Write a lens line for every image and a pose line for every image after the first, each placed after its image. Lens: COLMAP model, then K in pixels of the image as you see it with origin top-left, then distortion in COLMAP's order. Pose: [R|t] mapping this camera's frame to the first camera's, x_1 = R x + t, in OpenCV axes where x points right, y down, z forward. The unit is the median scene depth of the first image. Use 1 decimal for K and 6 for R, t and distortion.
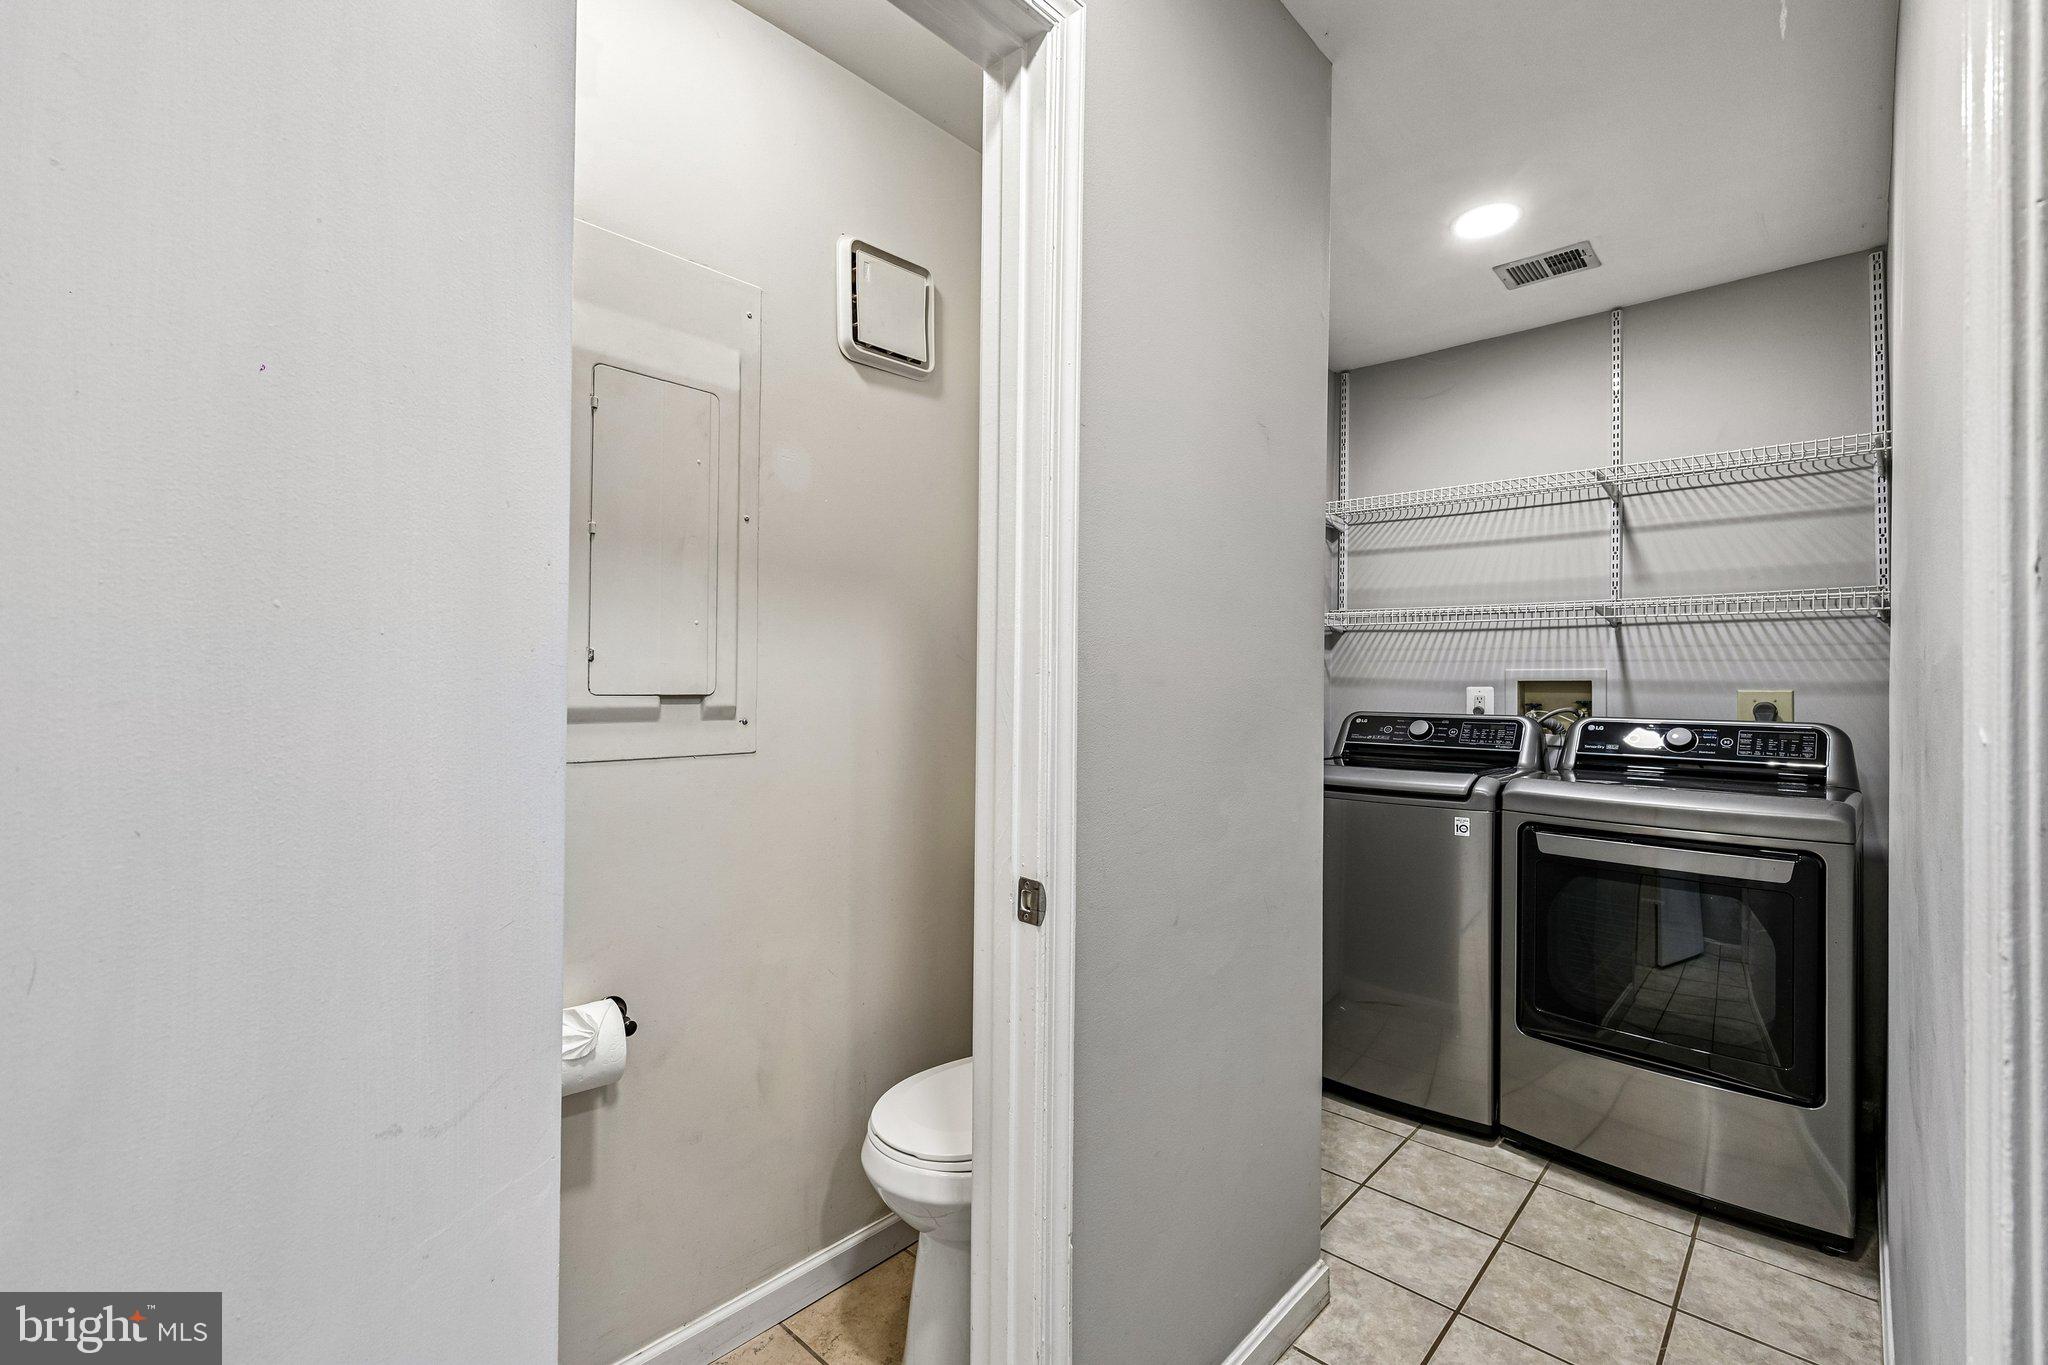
lens RADIAL K [[890.9, 0, 1020.4], [0, 890.9, 678.4], [0, 0, 1]] dist [0.005176, -0.000409]
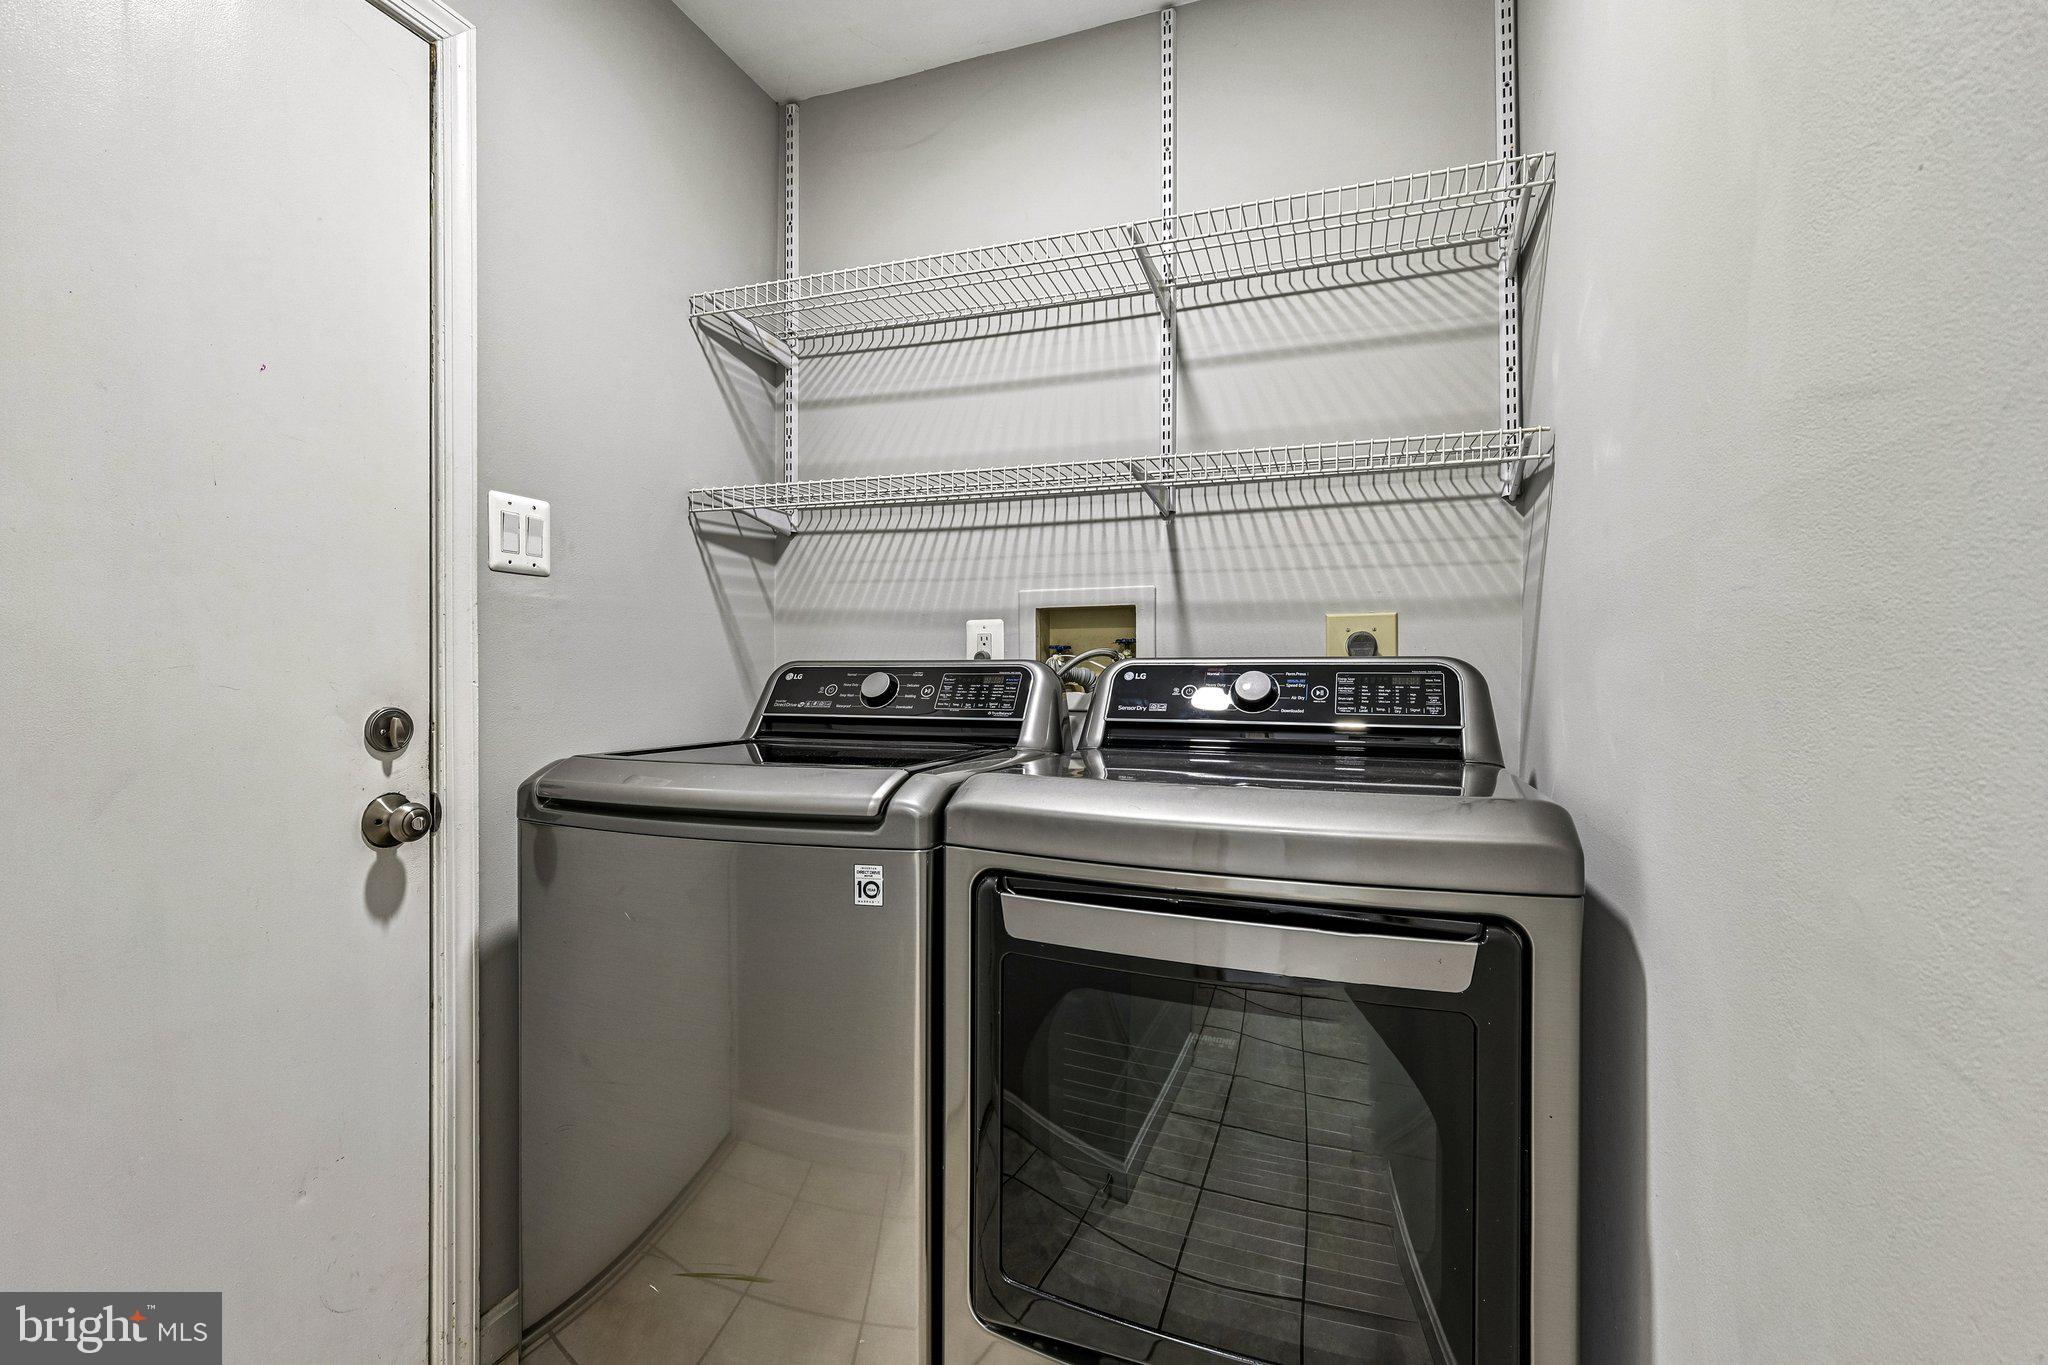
lens RADIAL K [[890.9, 0, 1024.9], [0, 890.9, 673.9], [0, 0, 1]] dist [0.005176, -0.000409]
pose [[0.920624, -0.008911, 0.390349, 0.340196], [0.004415, 0.999913, 0.012412, 0.045244], [-0.390426, -0.009704, 0.920583, 0.476825]]
